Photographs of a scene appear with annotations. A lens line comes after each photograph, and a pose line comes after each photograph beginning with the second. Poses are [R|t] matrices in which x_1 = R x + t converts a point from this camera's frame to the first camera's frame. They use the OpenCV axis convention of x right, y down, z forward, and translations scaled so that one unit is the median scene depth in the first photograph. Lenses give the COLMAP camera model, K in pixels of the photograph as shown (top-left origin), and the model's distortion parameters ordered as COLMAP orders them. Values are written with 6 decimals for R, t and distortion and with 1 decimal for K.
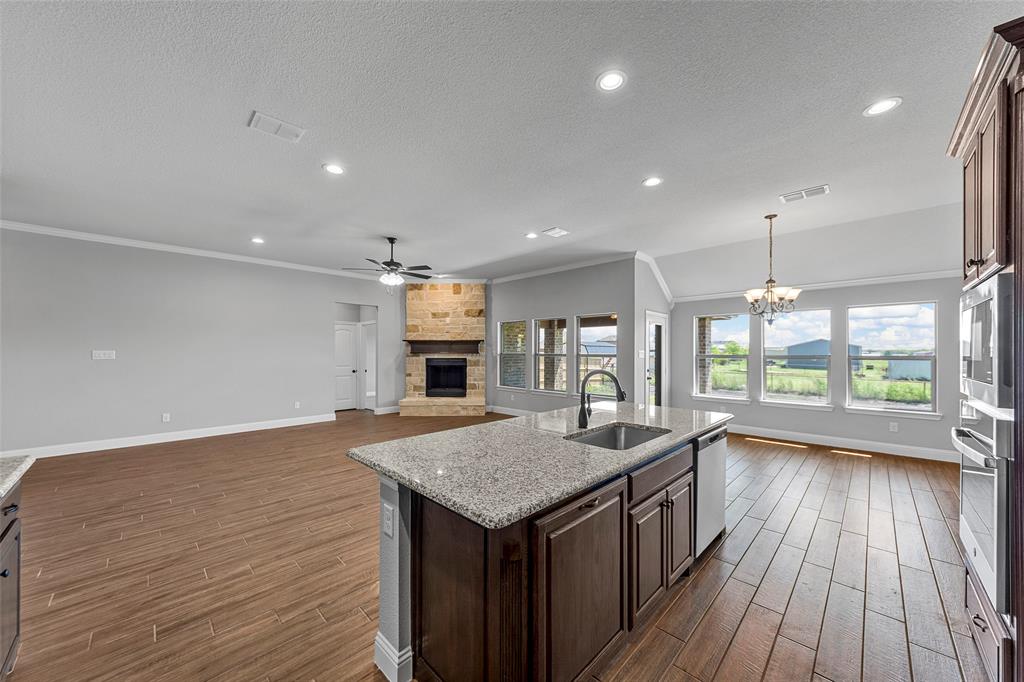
lens RADIAL K [[367.0, 0, 514.2], [0, 367.0, 350.0], [0, 0, 1]] dist [0.000240, 0.001092]
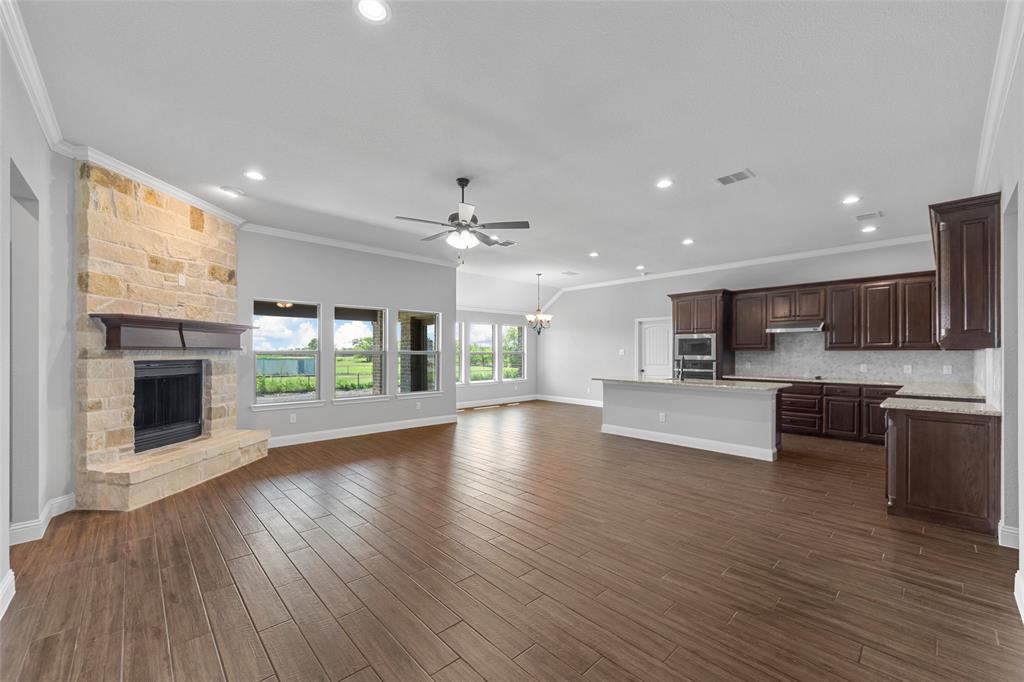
lens RADIAL K [[405.5, 0, 511.3], [0, 405.5, 352.9], [0, 0, 1]] dist [-0.001738, -0.002030]
pose [[0.041740, -0.000841, 0.999128, -0.683880], [-0.004149, 0.999991, 0.001015, 0.010762], [-0.999120, -0.004188, 0.041737, 0.554594]]
